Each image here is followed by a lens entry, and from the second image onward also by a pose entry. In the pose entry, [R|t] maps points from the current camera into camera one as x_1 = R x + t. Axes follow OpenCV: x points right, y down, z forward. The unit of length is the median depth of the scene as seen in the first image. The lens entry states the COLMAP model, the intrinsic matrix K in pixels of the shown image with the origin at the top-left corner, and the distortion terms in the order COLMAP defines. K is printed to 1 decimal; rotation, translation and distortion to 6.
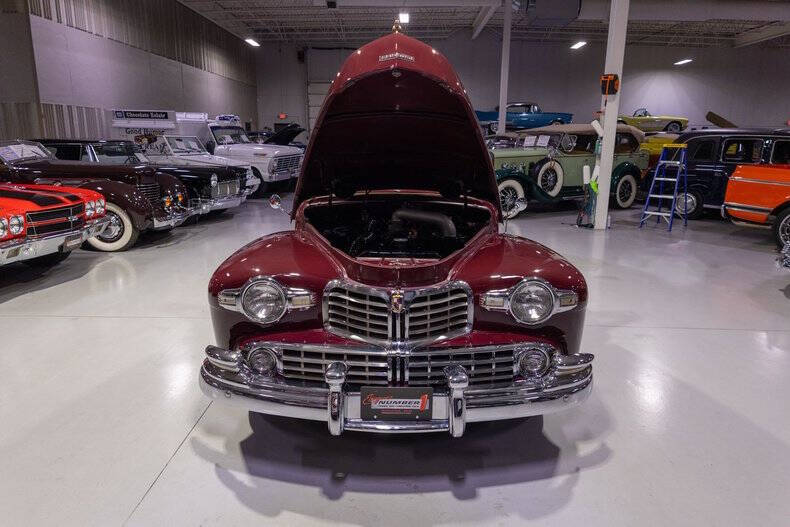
lens RADIAL K [[552.2, 0, 395.0], [0, 552.2, 263.5], [0, 0, 1]] dist [0.010116, -0.002535]
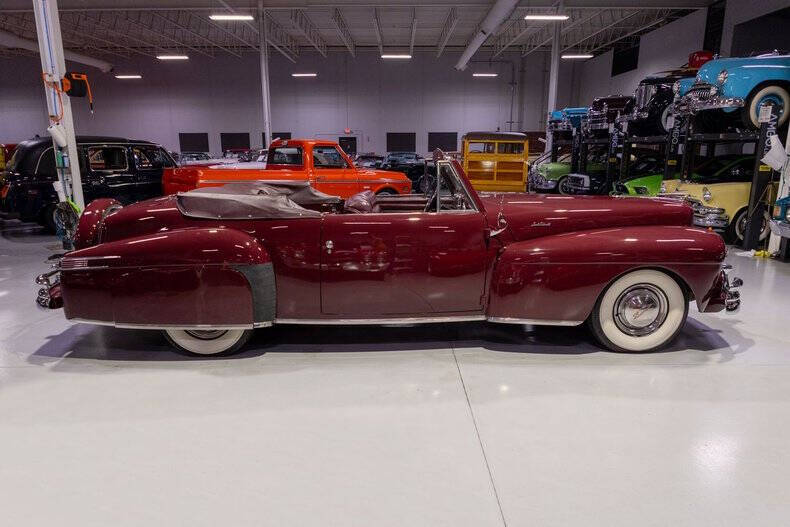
lens RADIAL K [[581.0, 0, 383.4], [0, 581.0, 302.3], [0, 0, 1]] dist [-0.012931, 0.004881]
pose [[-0.016863, -0.264240, 0.964310, -0.895059], [0.234428, 0.936518, 0.260724, -0.213615], [-0.971987, 0.230458, 0.046153, 0.891712]]
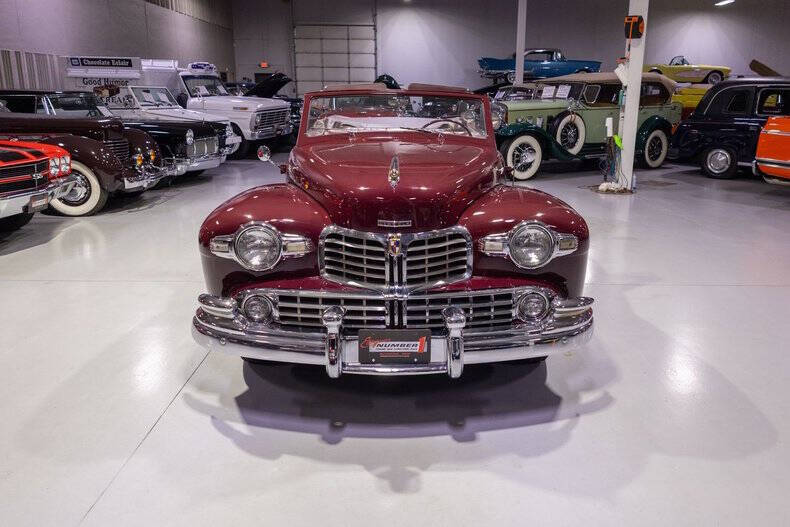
lens RADIAL K [[642.8, 0, 417.7], [0, 642.8, 267.1], [0, 0, 1]] dist [-0.003971, -0.003454]
pose [[0.999515, -0.009731, 0.029574, 0.004881], [0.008440, 0.999019, 0.043461, 0.025787], [-0.029968, -0.043191, 0.998617, -0.065086]]
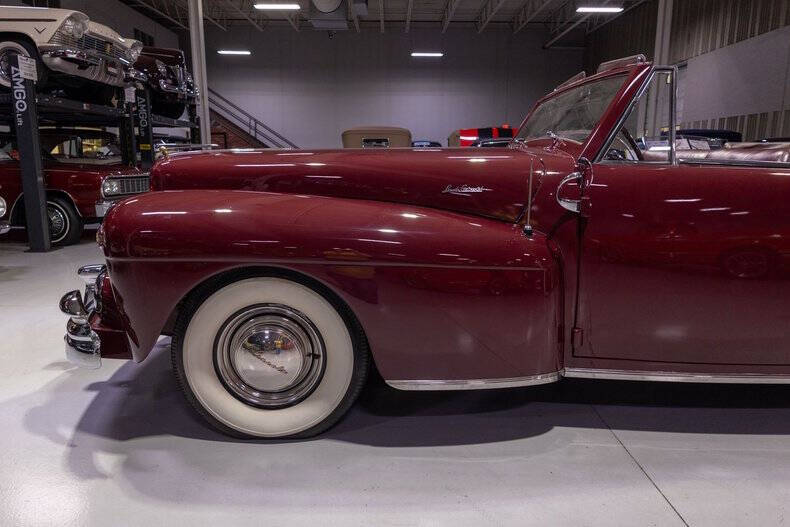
lens RADIAL K [[548.3, 0, 387.2], [0, 548.3, 263.5], [0, 0, 1]] dist [-0.000355, 0.000009]
pose [[0.031983, 0.187778, -0.981691, 0.508681], [-0.235349, 0.955990, 0.175195, -0.059736], [0.971384, 0.225437, 0.074769, 0.624227]]
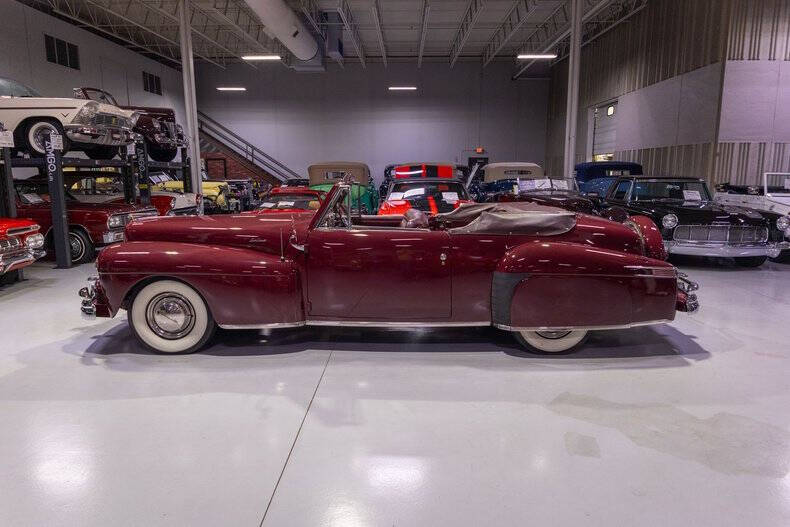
lens RADIAL K [[552.2, 0, 395.0], [0, 552.2, 263.5], [0, 0, 1]] dist [0.010116, -0.002535]
pose [[0.016476, 0.167016, -0.985817, 0.986514], [-0.228143, 0.960569, 0.158926, -0.208270], [0.973488, 0.222289, 0.053930, 0.862143]]
